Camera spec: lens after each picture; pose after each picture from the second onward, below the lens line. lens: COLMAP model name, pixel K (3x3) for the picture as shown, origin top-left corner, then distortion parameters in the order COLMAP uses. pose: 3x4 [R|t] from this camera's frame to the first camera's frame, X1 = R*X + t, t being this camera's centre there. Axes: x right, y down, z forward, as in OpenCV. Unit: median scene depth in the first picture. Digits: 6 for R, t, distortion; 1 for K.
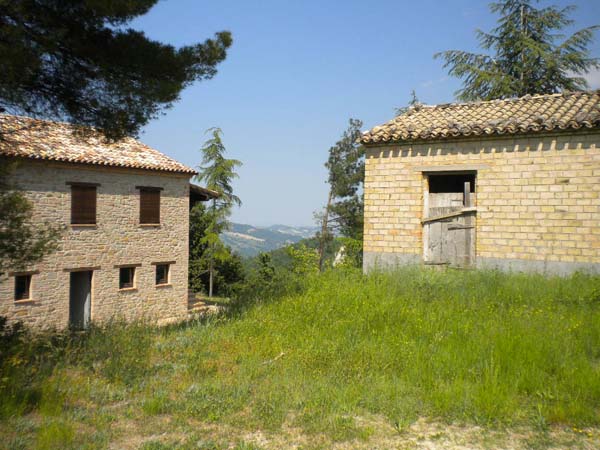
lens RADIAL K [[630.3, 0, 298.9], [0, 630.3, 213.7], [0, 0, 1]] dist [-0.001027, 0.014277]
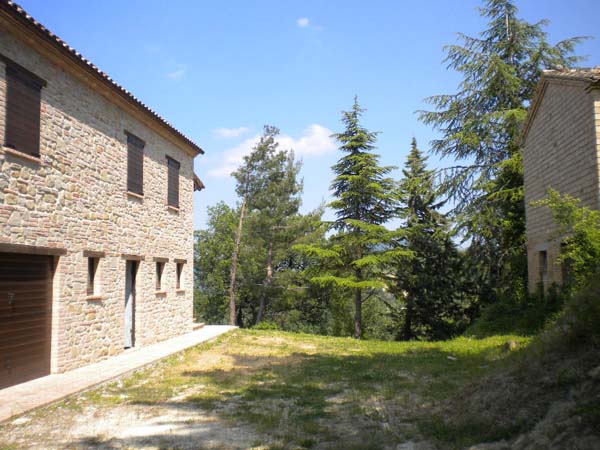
lens RADIAL K [[630.3, 0, 298.9], [0, 630.3, 213.7], [0, 0, 1]] dist [-0.001027, 0.014277]
pose [[0.877714, 0.018601, 0.478824, -0.507773], [0.030692, 0.995012, -0.094914, 0.109268], [-0.478202, 0.098003, 0.872765, 0.291629]]
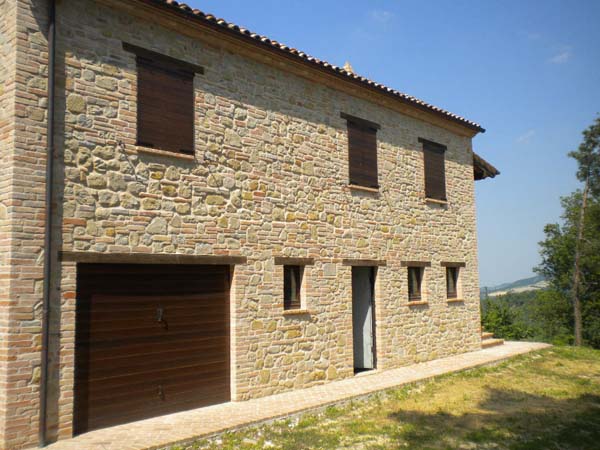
lens RADIAL K [[630.3, 0, 298.9], [0, 630.3, 213.7], [0, 0, 1]] dist [-0.001027, 0.014277]
pose [[0.993709, -0.046907, -0.101698, -0.336333], [0.035303, 0.992963, -0.113044, 0.104590], [0.106284, 0.108743, 0.988372, 0.399021]]
